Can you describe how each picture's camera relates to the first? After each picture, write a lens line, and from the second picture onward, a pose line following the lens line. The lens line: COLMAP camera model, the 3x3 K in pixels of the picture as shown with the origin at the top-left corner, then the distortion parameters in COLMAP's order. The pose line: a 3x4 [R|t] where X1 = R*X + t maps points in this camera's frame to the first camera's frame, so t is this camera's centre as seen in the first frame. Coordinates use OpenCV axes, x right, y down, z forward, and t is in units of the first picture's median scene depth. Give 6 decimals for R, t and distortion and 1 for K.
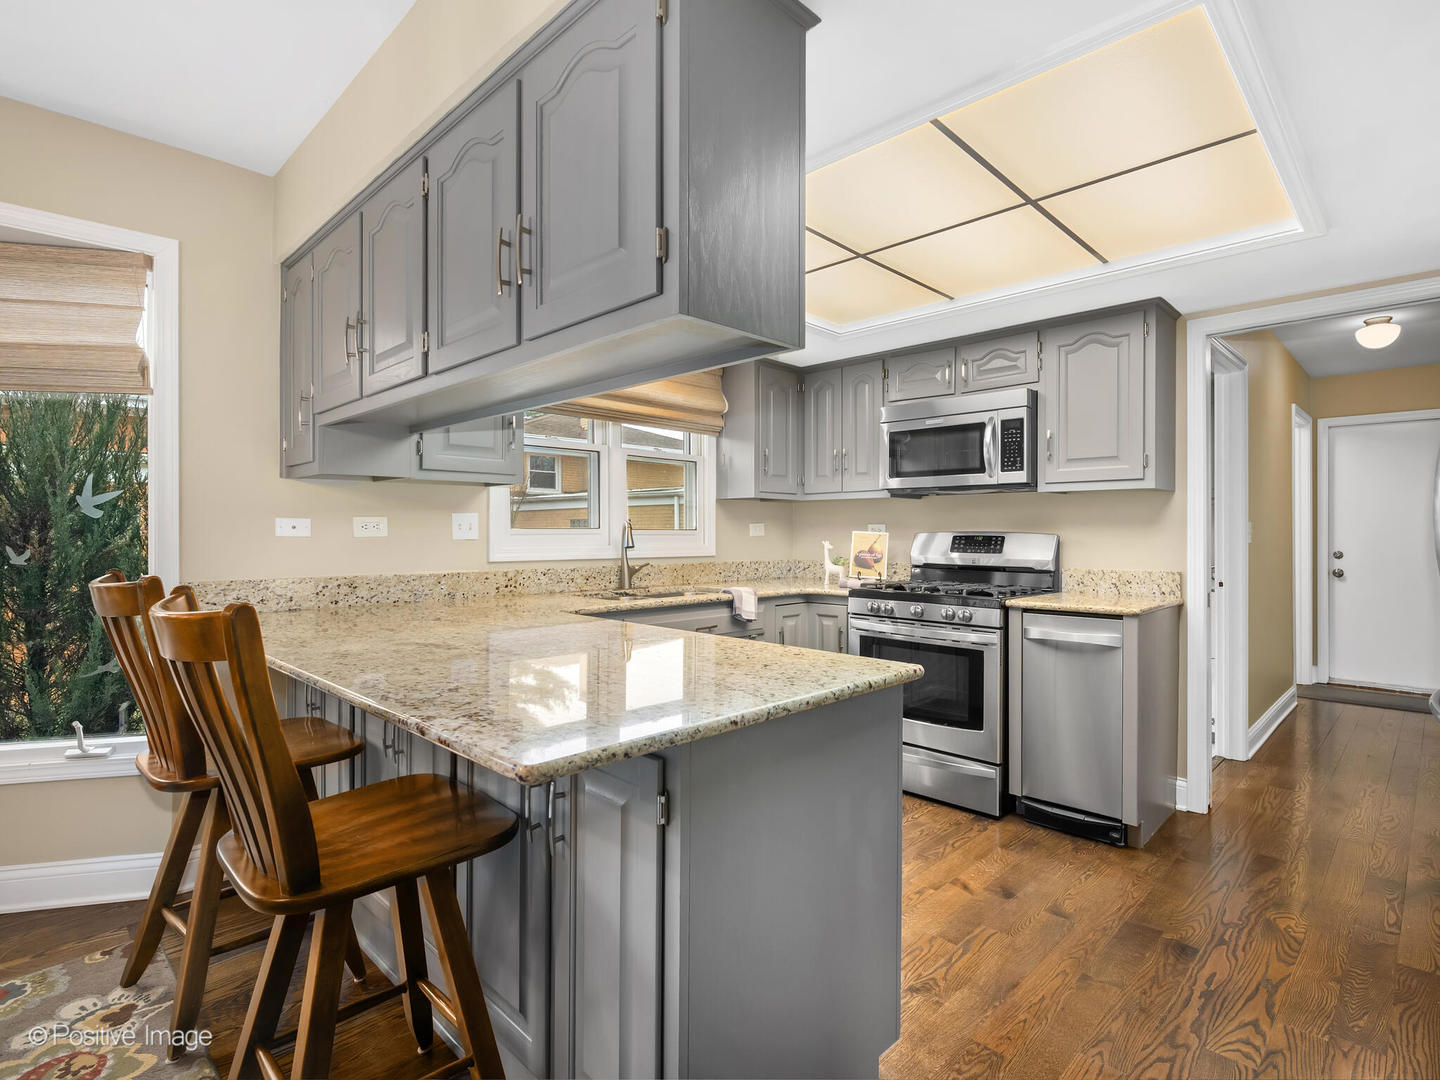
lens RADIAL K [[725.7, 0, 734.7], [0, 725.7, 533.4], [0, 0, 1]] dist [-0.000103, 0.000342]
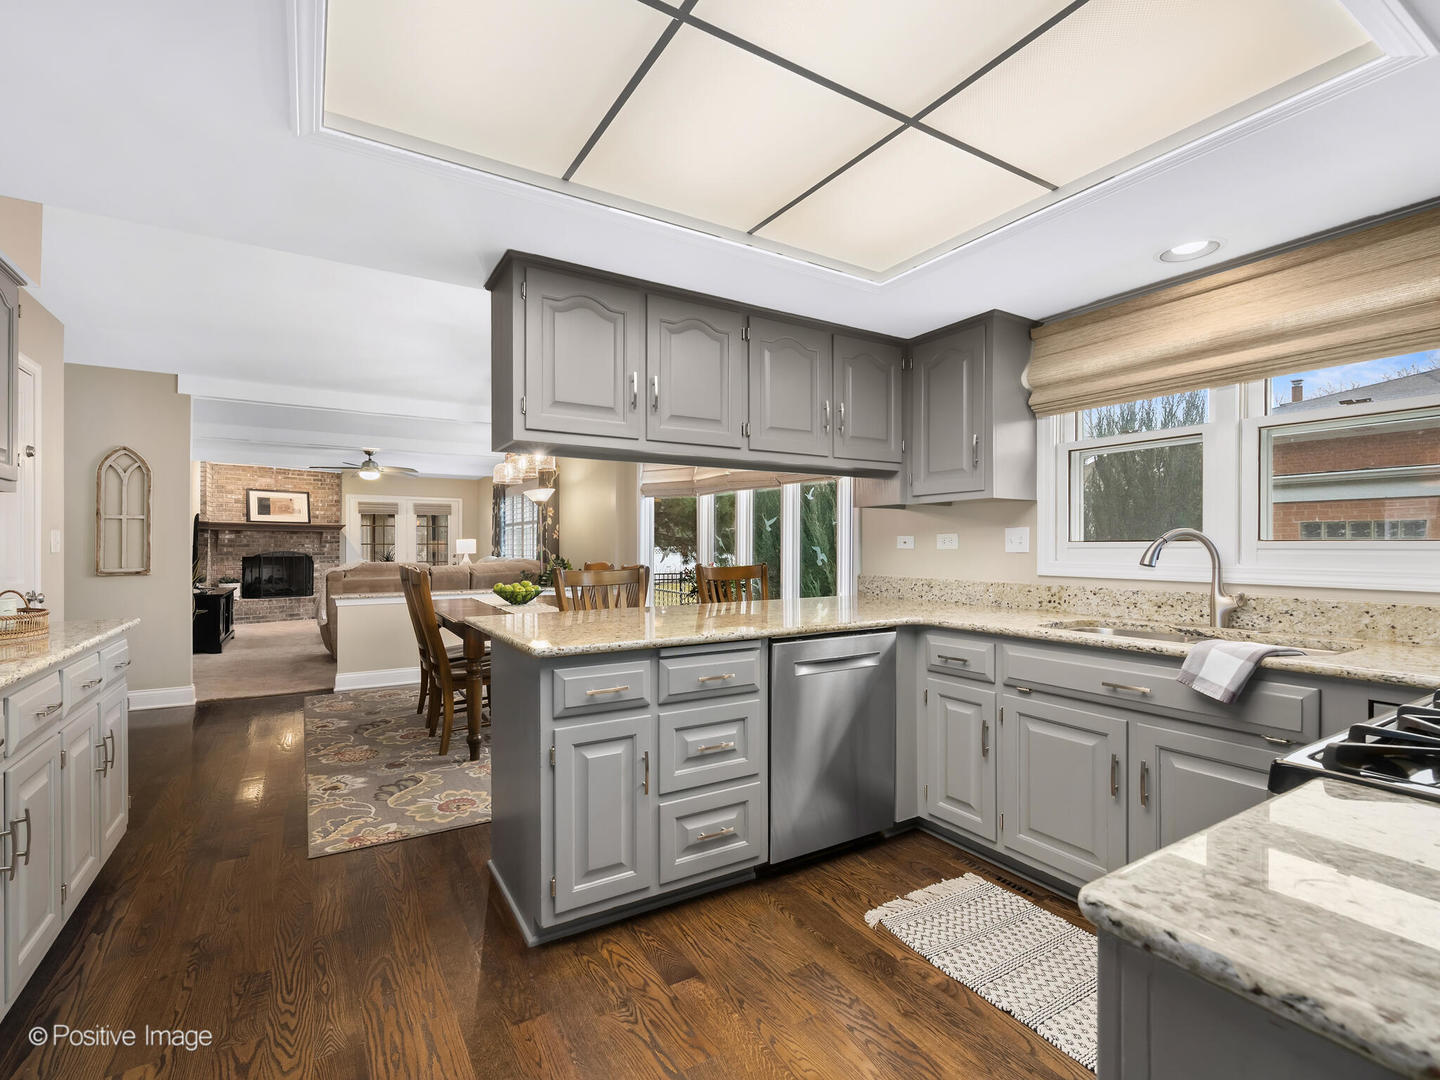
lens RADIAL K [[658.4, 0, 714.3], [0, 658.4, 543.4], [0, 0, 1]] dist [0.001727, 0.000187]
pose [[-0.244770, -0.006906, -0.969556, 0.617795], [-0.002650, 0.999976, -0.006454, 0.002373], [0.969577, 0.000989, -0.244783, 0.750084]]
